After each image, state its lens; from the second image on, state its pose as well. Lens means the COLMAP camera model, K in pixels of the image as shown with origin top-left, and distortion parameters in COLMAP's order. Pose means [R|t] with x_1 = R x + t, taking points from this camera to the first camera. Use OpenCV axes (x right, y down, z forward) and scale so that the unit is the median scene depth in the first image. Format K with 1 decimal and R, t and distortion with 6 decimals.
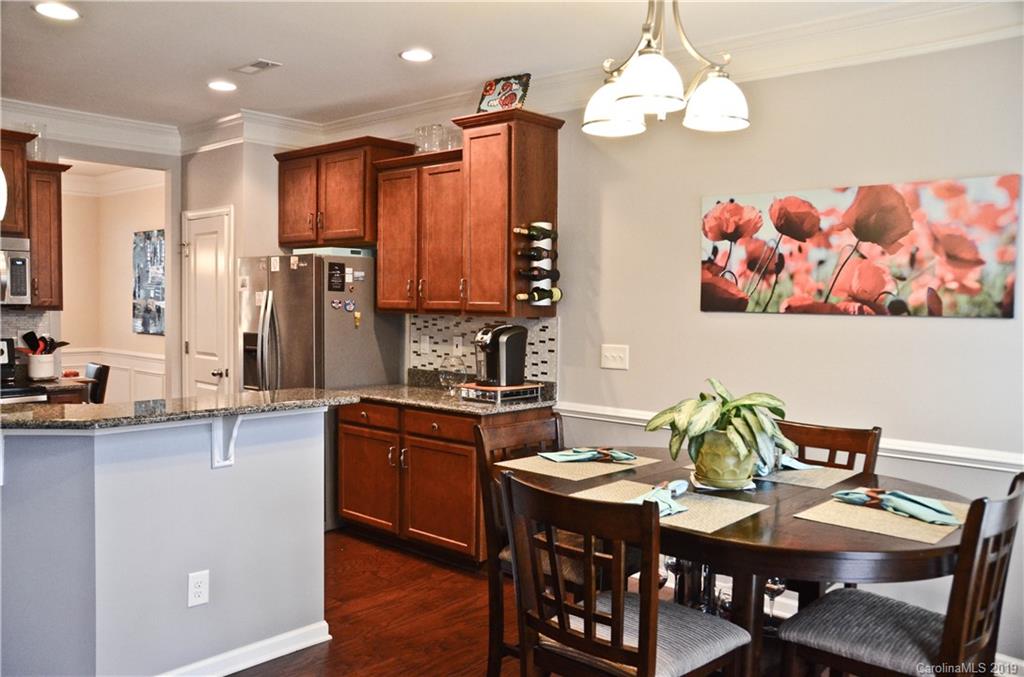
lens RADIAL K [[822.9, 0, 512.0], [0, 822.9, 338.5], [0, 0, 1]] dist [-0.000548, -0.001000]
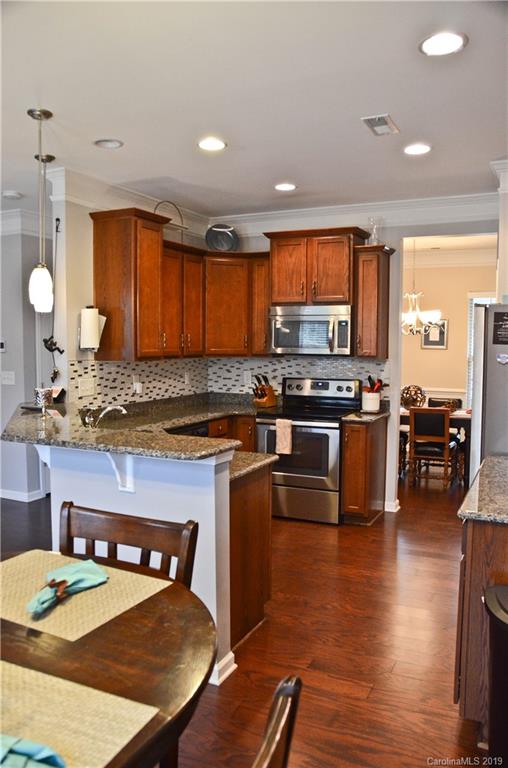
lens RADIAL K [[617.2, 0, 254.0], [0, 617.2, 384.0], [0, 0, 1]] dist [-0.000548, -0.001000]
pose [[0.320146, 0.049217, -0.946089, 0.398877], [-0.053219, 0.998007, 0.033909, -0.023655], [0.945872, 0.039495, 0.322127, 0.652767]]
